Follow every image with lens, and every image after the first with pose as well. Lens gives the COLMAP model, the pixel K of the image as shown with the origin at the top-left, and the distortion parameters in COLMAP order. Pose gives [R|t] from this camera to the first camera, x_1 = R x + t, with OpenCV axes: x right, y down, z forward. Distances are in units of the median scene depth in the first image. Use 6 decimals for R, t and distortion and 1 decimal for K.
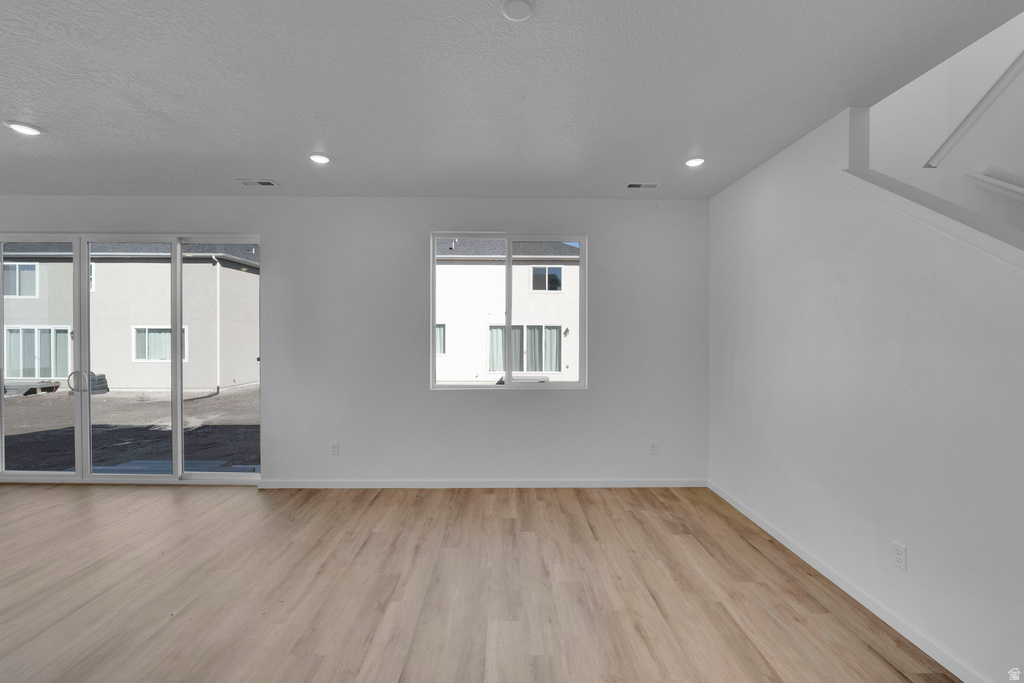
lens RADIAL K [[426.3, 0, 505.1], [0, 426.3, 339.7], [0, 0, 1]] dist [-0.010173, -0.000143]
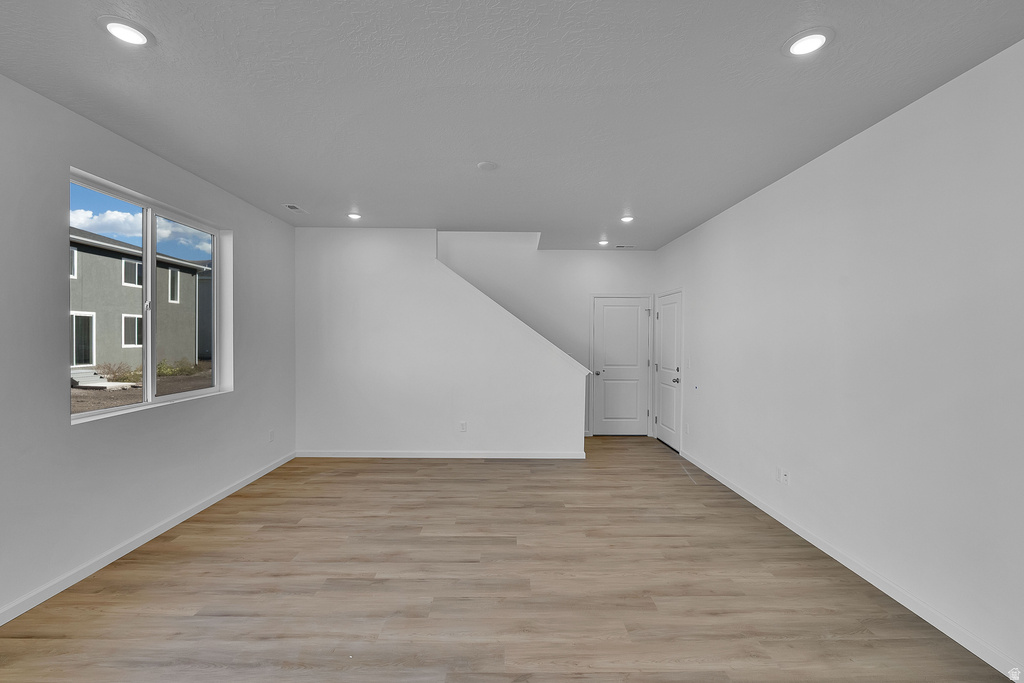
lens RADIAL K [[423.2, 0, 512.0], [0, 423.2, 341.5], [0, 0, 1]] dist [-0.014174, -0.000407]
pose [[0.003836, -0.013712, 0.999899, -0.992266], [0.006470, 0.999885, 0.013687, -0.009815], [-0.999972, 0.006417, 0.003924, 0.459693]]
